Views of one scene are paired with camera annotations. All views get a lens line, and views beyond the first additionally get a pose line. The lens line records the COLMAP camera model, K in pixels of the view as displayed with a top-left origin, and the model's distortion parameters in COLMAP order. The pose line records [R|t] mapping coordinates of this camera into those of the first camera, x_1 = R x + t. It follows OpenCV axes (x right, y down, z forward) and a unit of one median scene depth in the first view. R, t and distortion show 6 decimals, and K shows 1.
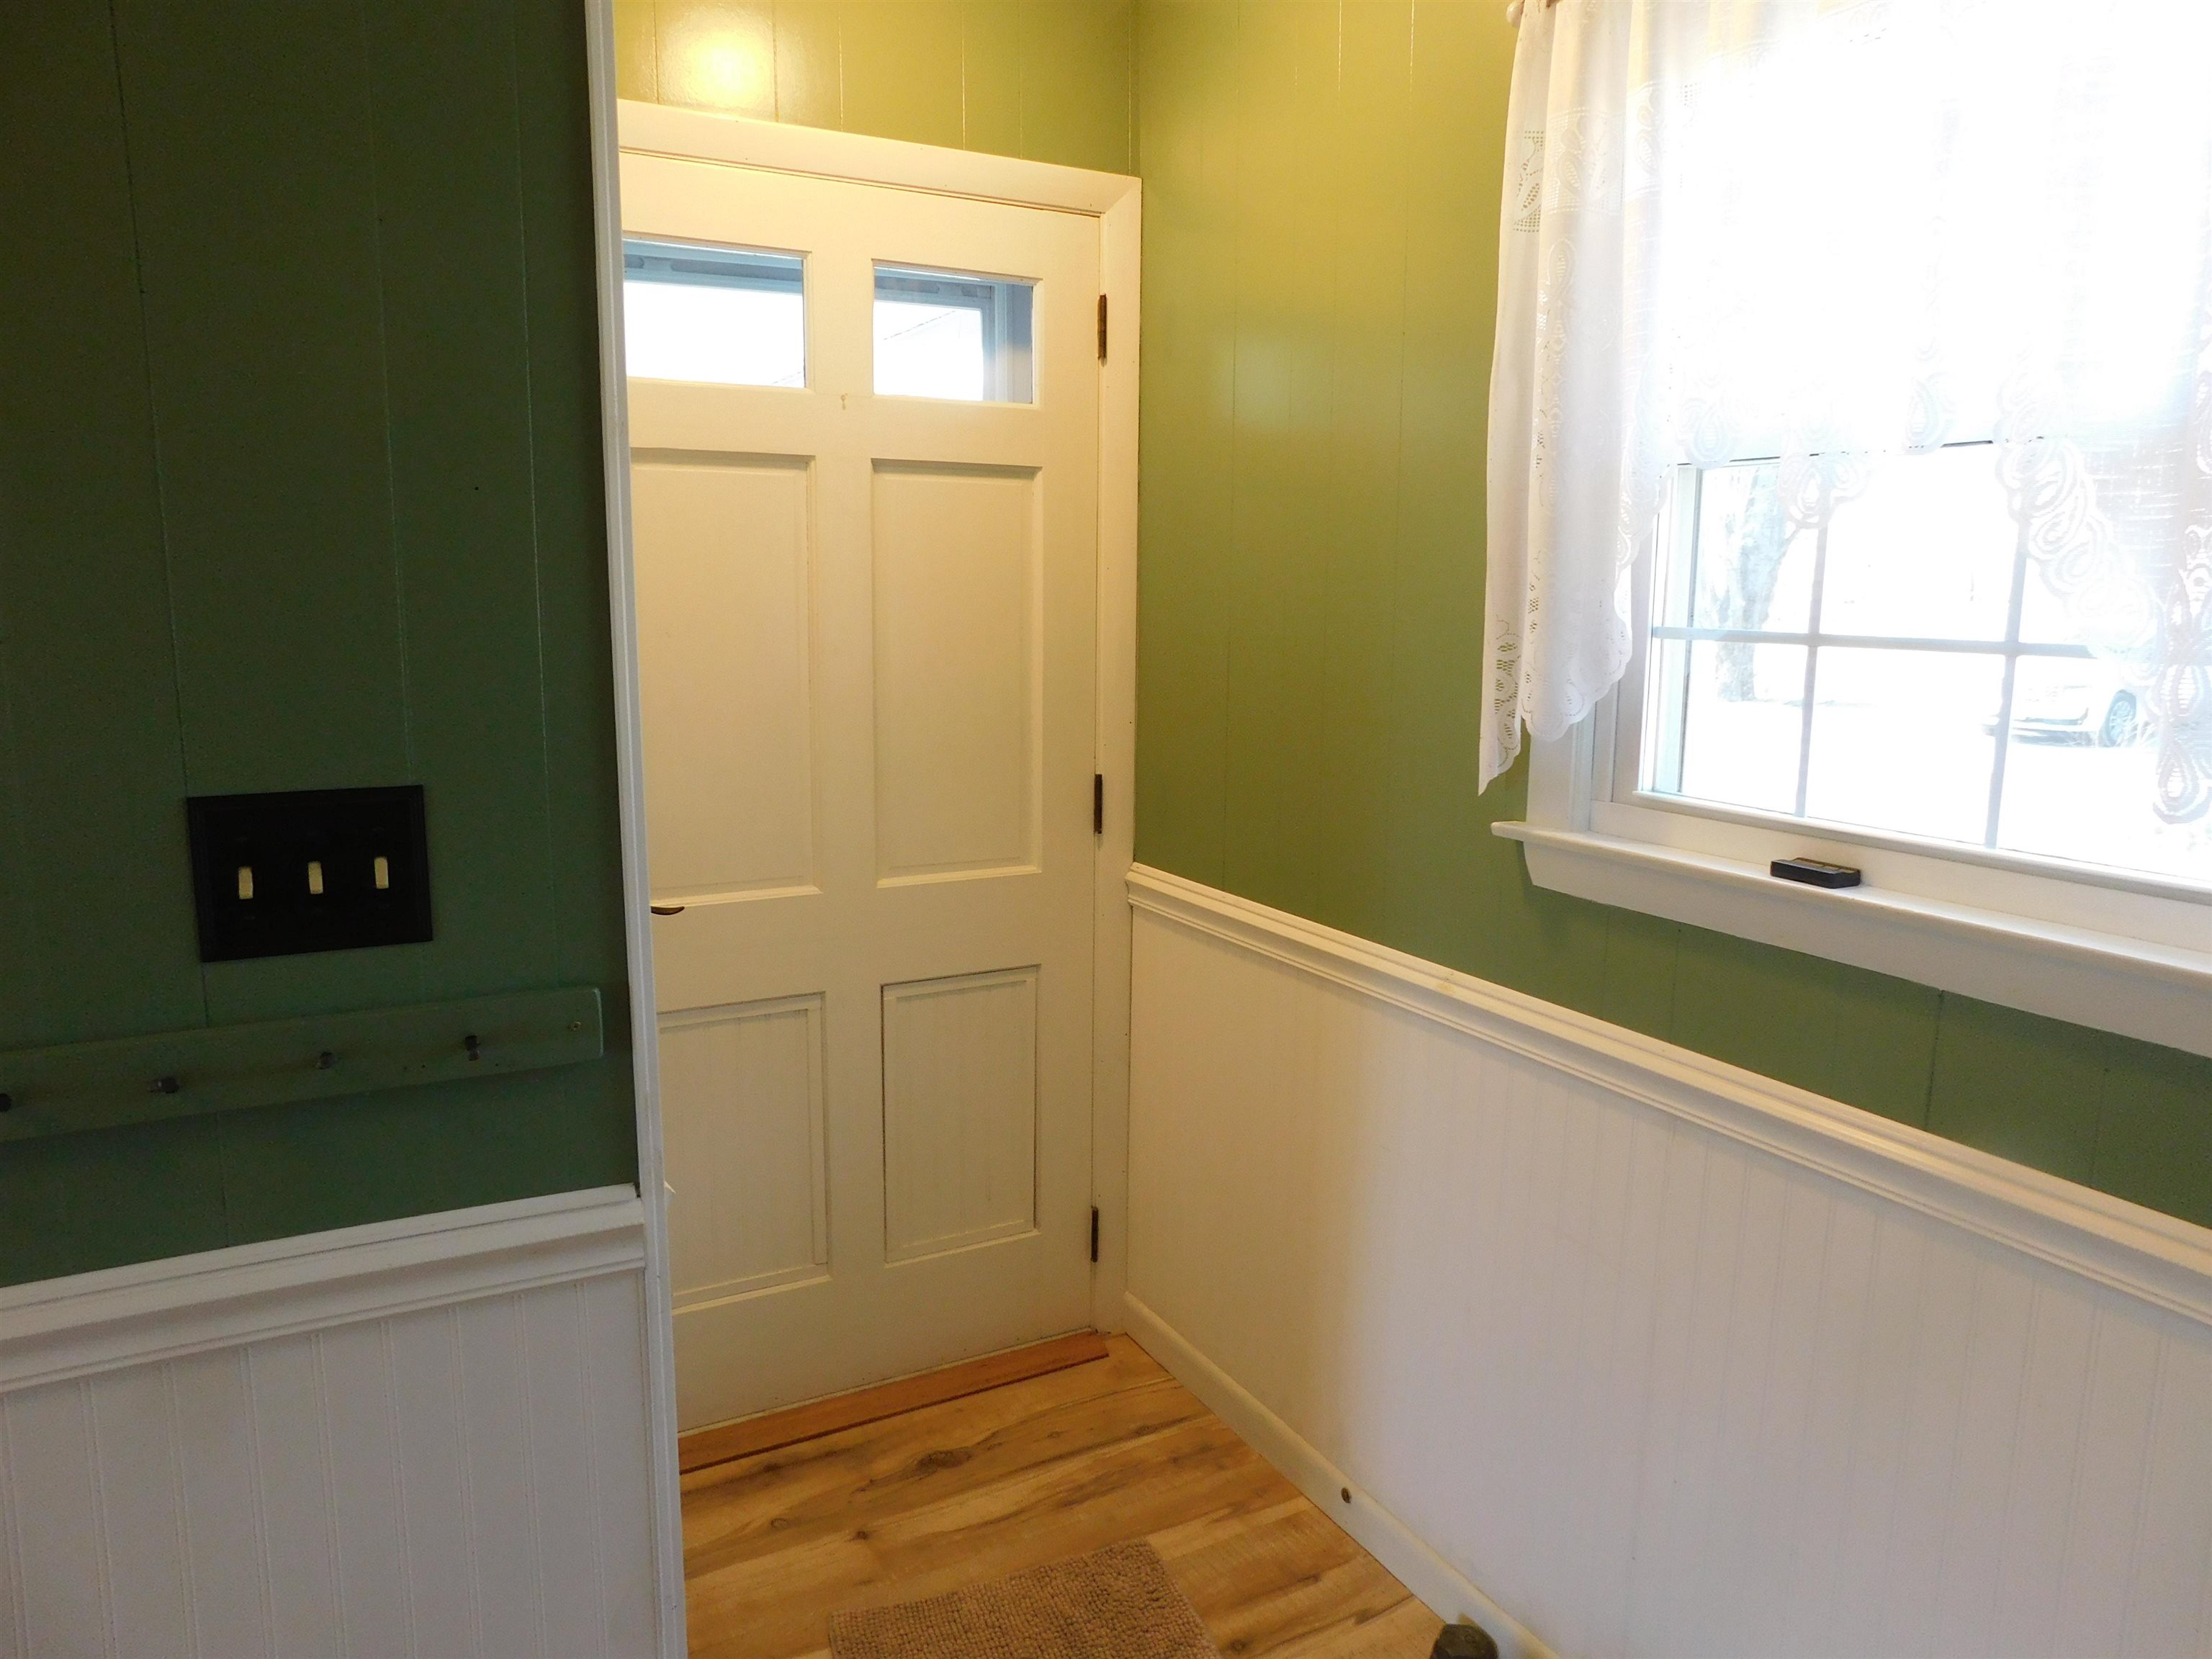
lens RADIAL K [[1439.8, 0, 1113.1], [0, 1439.8, 832.0], [0, 0, 1]] dist [-0.043633, 0.026849]
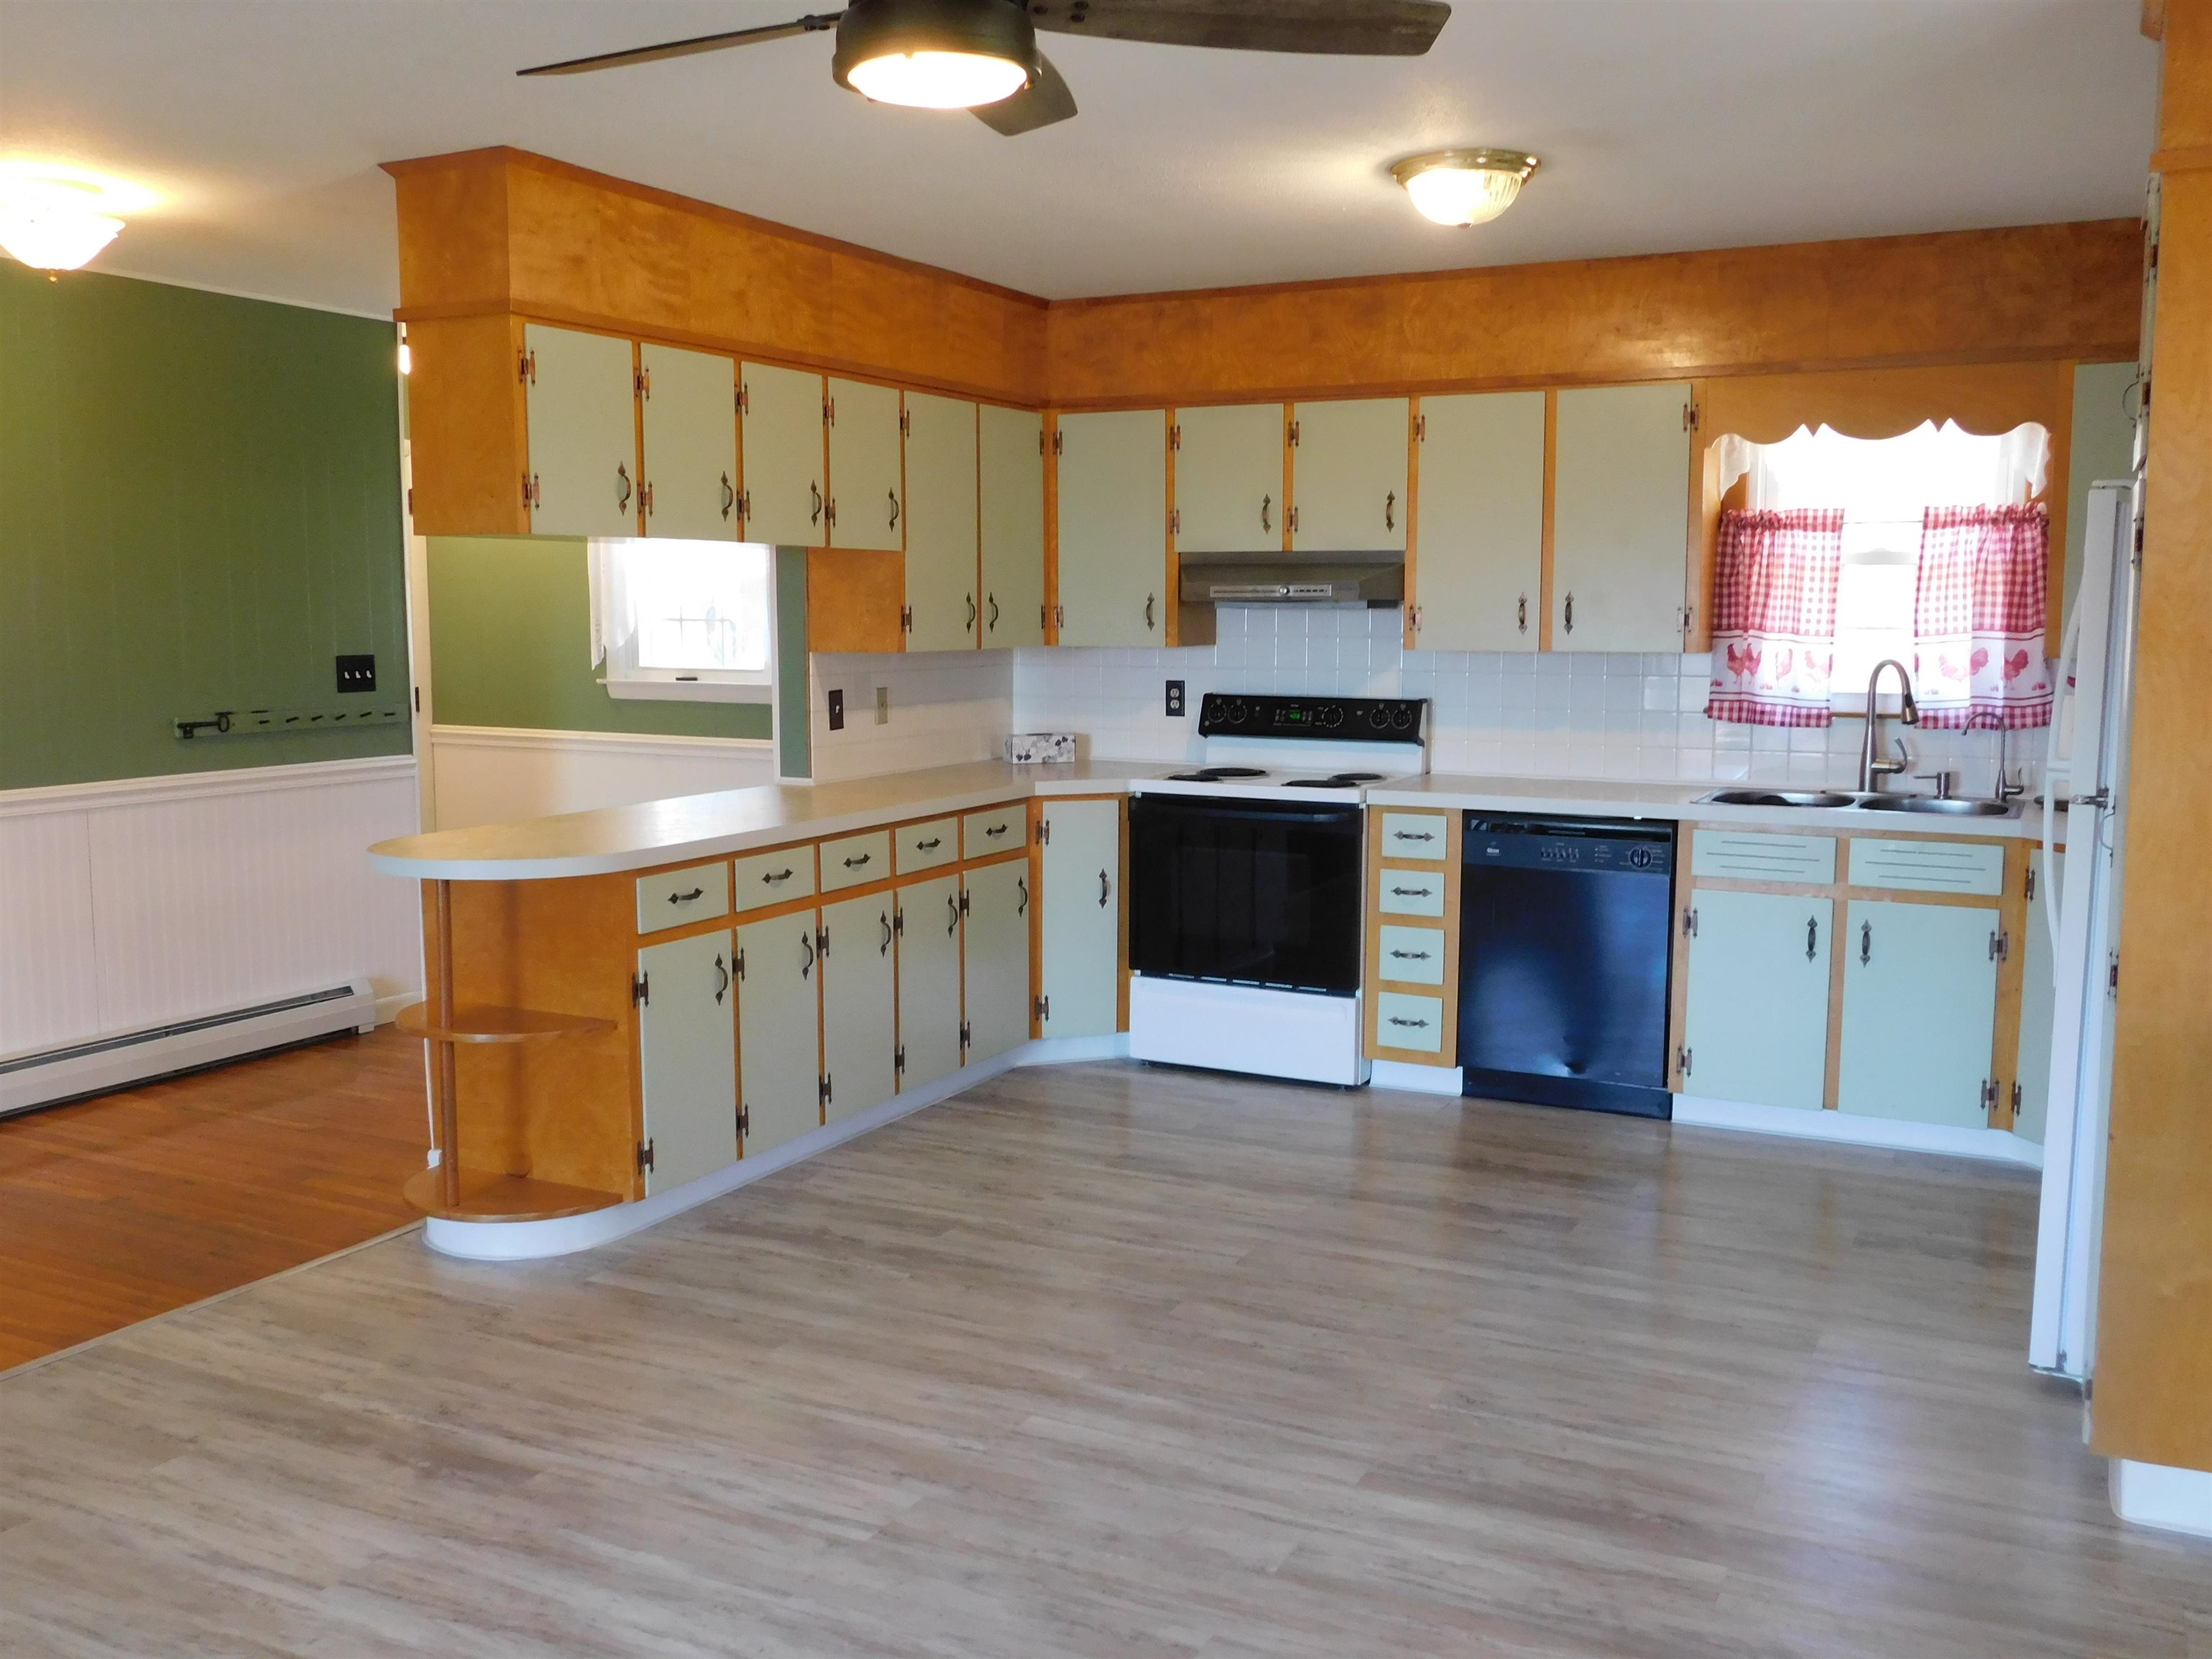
lens RADIAL K [[1905.2, 0, 1108.3], [0, 1905.2, 817.8], [0, 0, 1]] dist [0.004909, -0.002421]
pose [[0.828775, -0.071972, 0.554934, -1.307702], [0.098843, 0.994930, -0.018581, 0.549497], [-0.550783, 0.070251, 0.831687, -3.508116]]
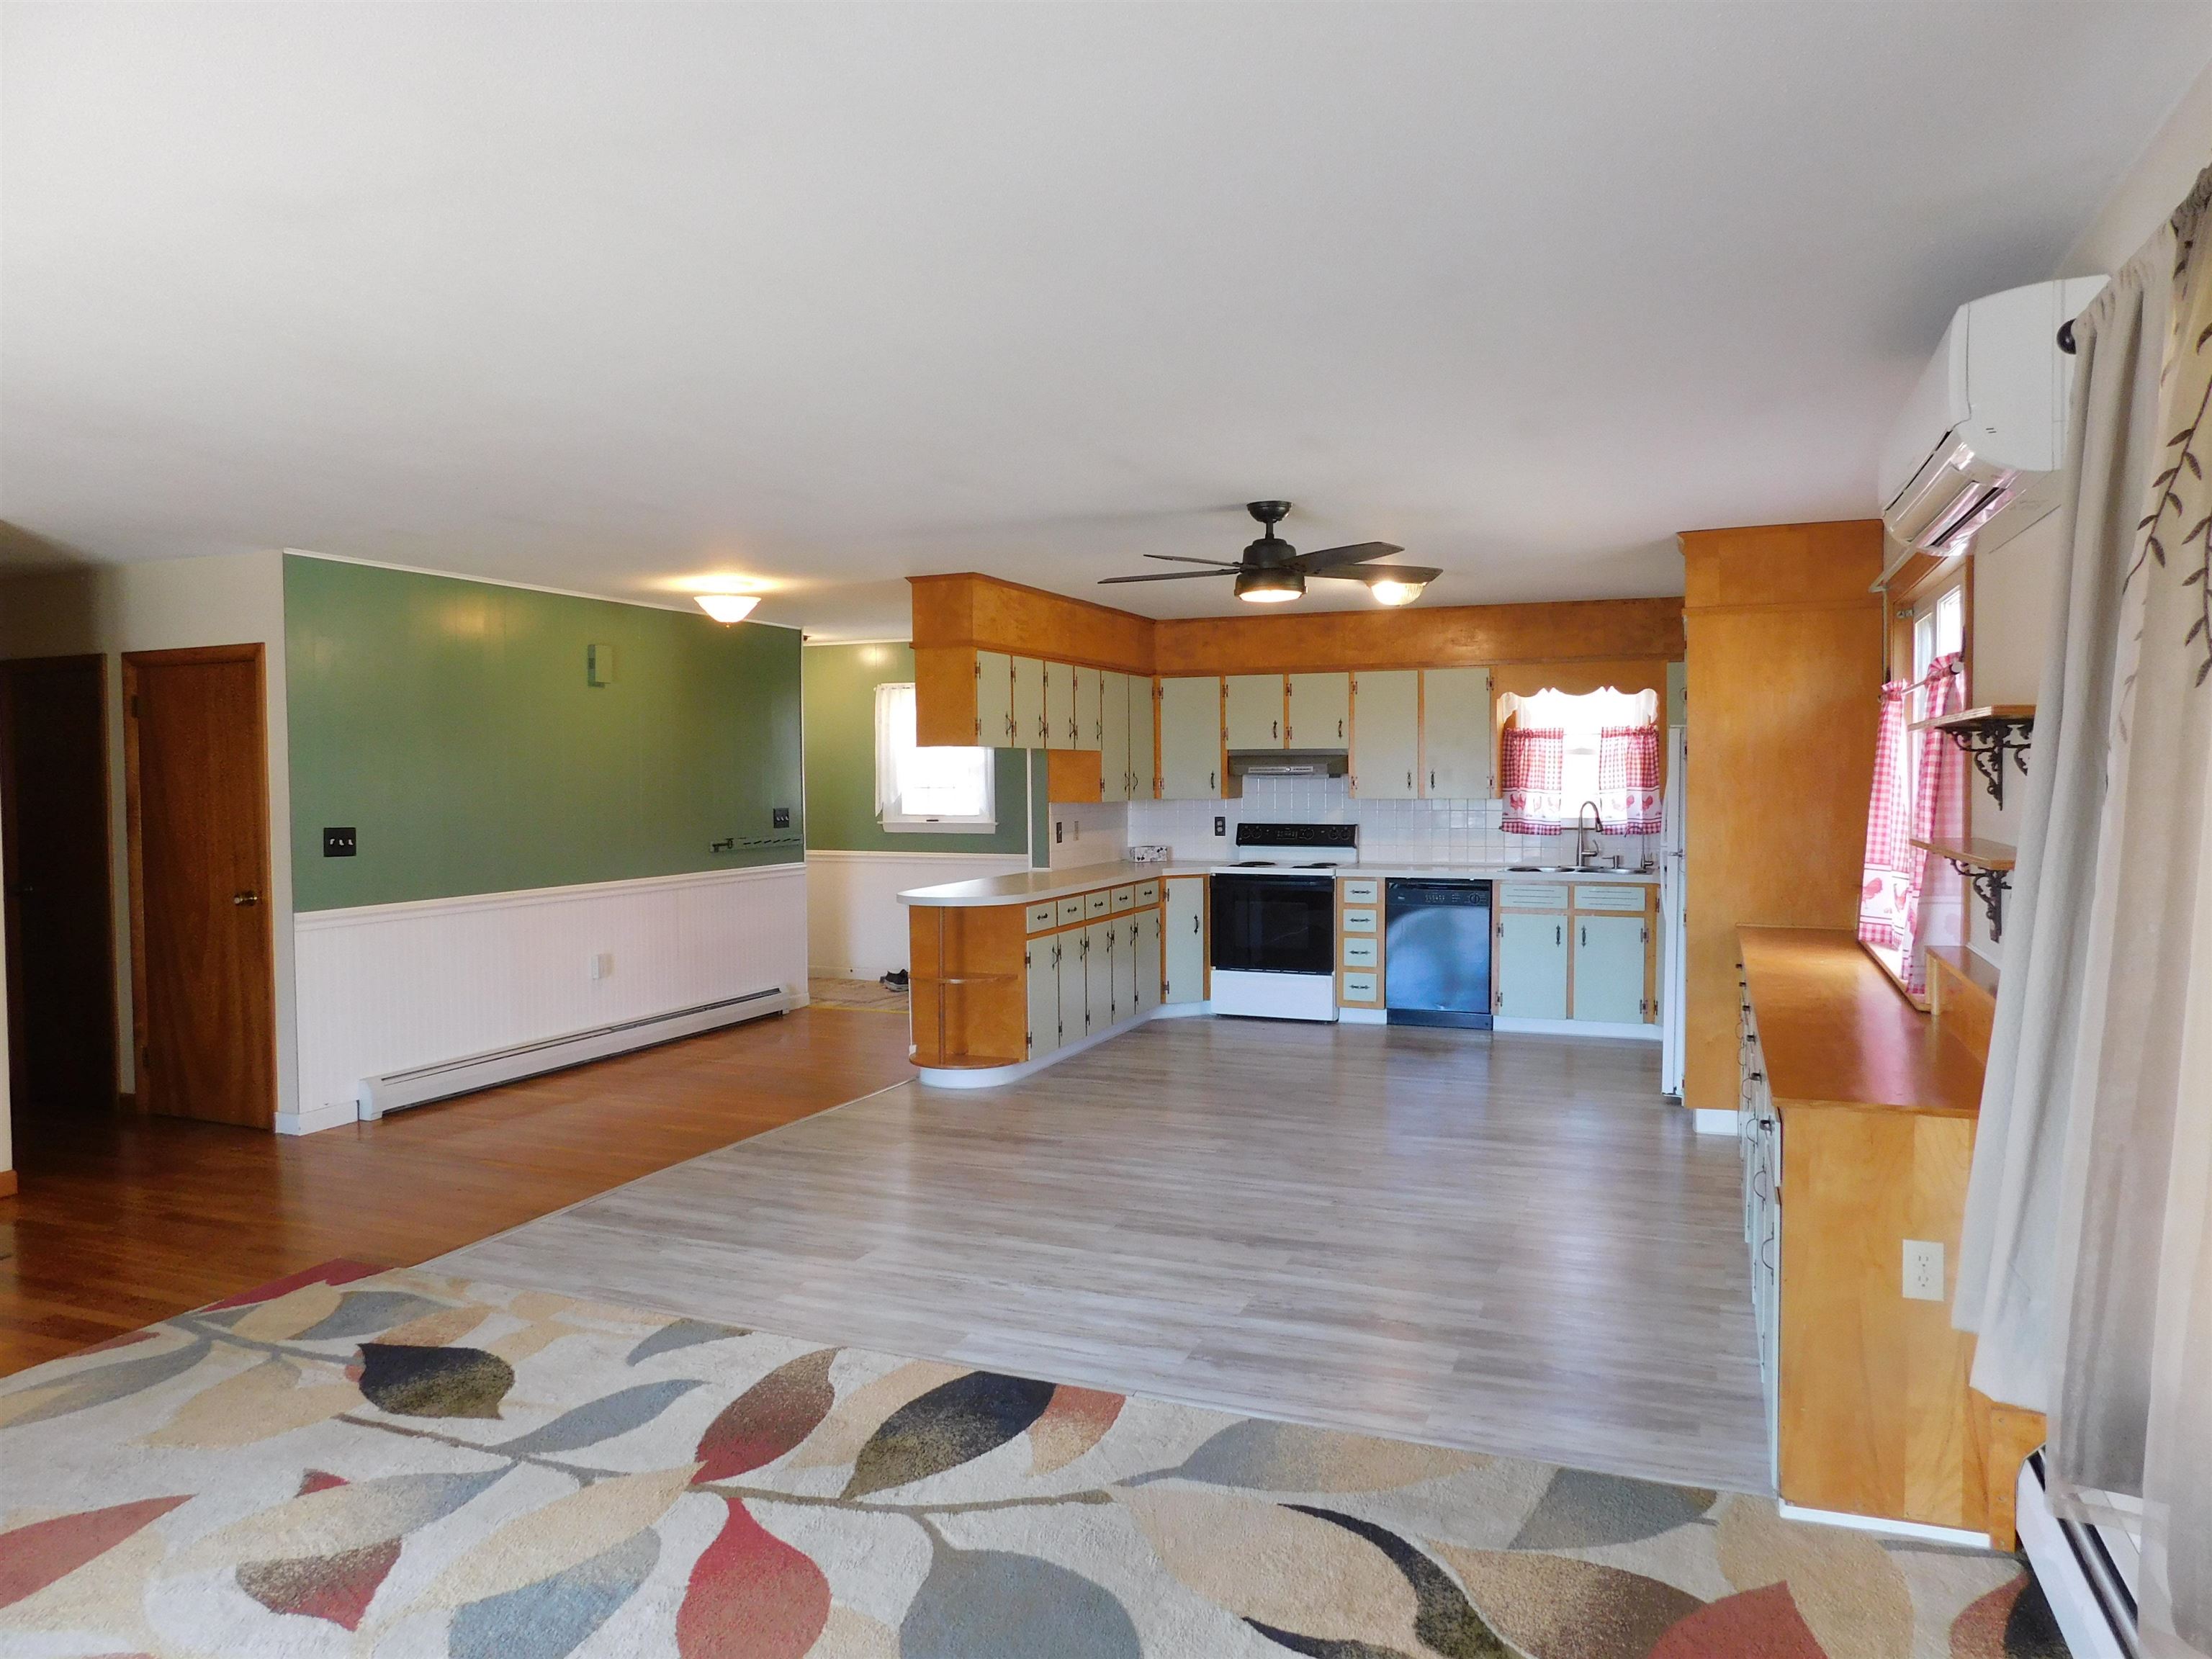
lens RADIAL K [[1439.8, 0, 1113.0], [0, 1439.8, 834.2], [0, 0, 1]] dist [-0.043633, 0.026849]
pose [[0.780709, -0.042194, 0.623468, -2.844764], [0.116942, 0.989957, -0.079439, 0.674212], [-0.613854, 0.134929, 0.777803, -4.441685]]
